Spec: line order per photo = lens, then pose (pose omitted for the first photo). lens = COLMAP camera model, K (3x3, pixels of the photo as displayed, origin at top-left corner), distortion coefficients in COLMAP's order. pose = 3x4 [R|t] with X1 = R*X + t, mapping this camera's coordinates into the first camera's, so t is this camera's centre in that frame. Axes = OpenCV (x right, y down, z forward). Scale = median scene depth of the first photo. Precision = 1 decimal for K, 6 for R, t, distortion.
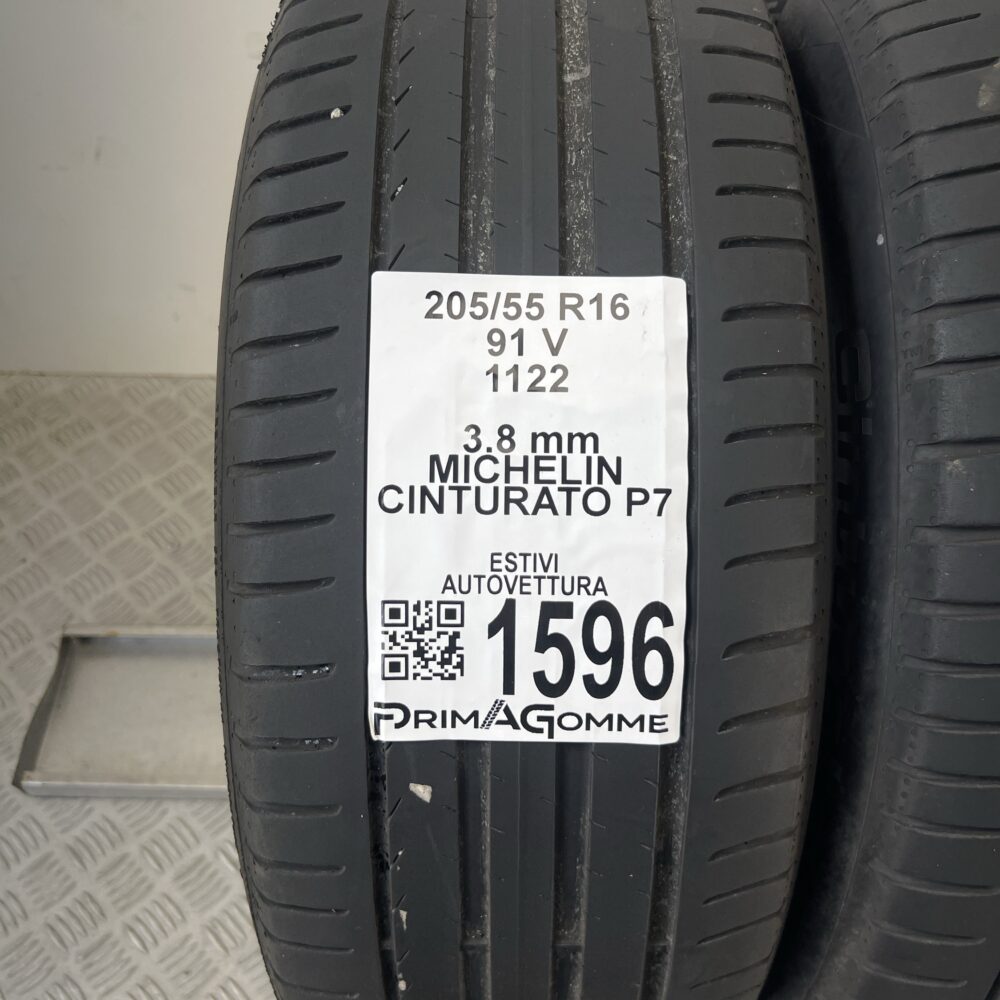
lens RADIAL K [[1048.0, 0, 499.8], [0, 1048.0, 531.4], [0, 0, 1]] dist [0.140967, -0.499440]
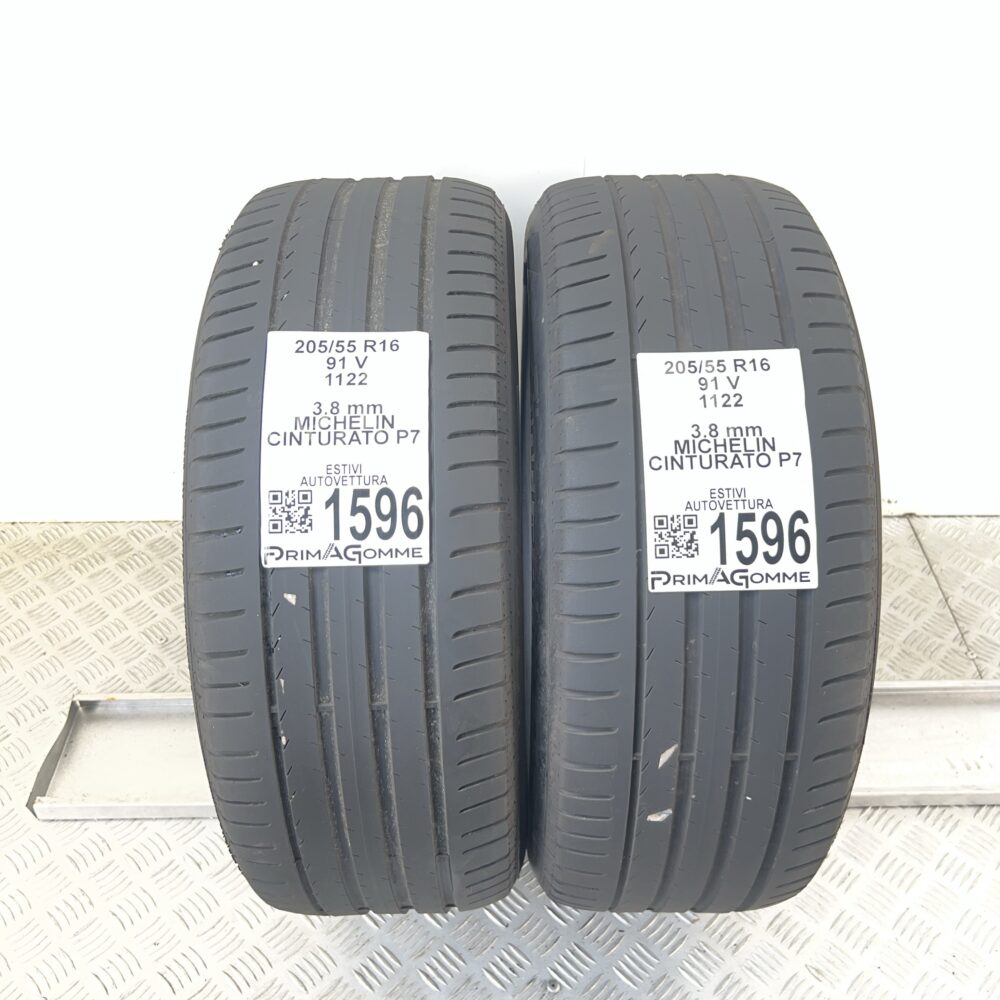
lens RADIAL K [[1048.0, 0, 499.8], [0, 1048.0, 531.4], [0, 0, 1]] dist [0.140967, -0.499440]
pose [[0.999658, -0.025736, 0.004726, 0.288497], [0.026121, 0.970793, -0.238493, 0.590666], [0.001550, 0.238535, 0.971133, -0.814415]]
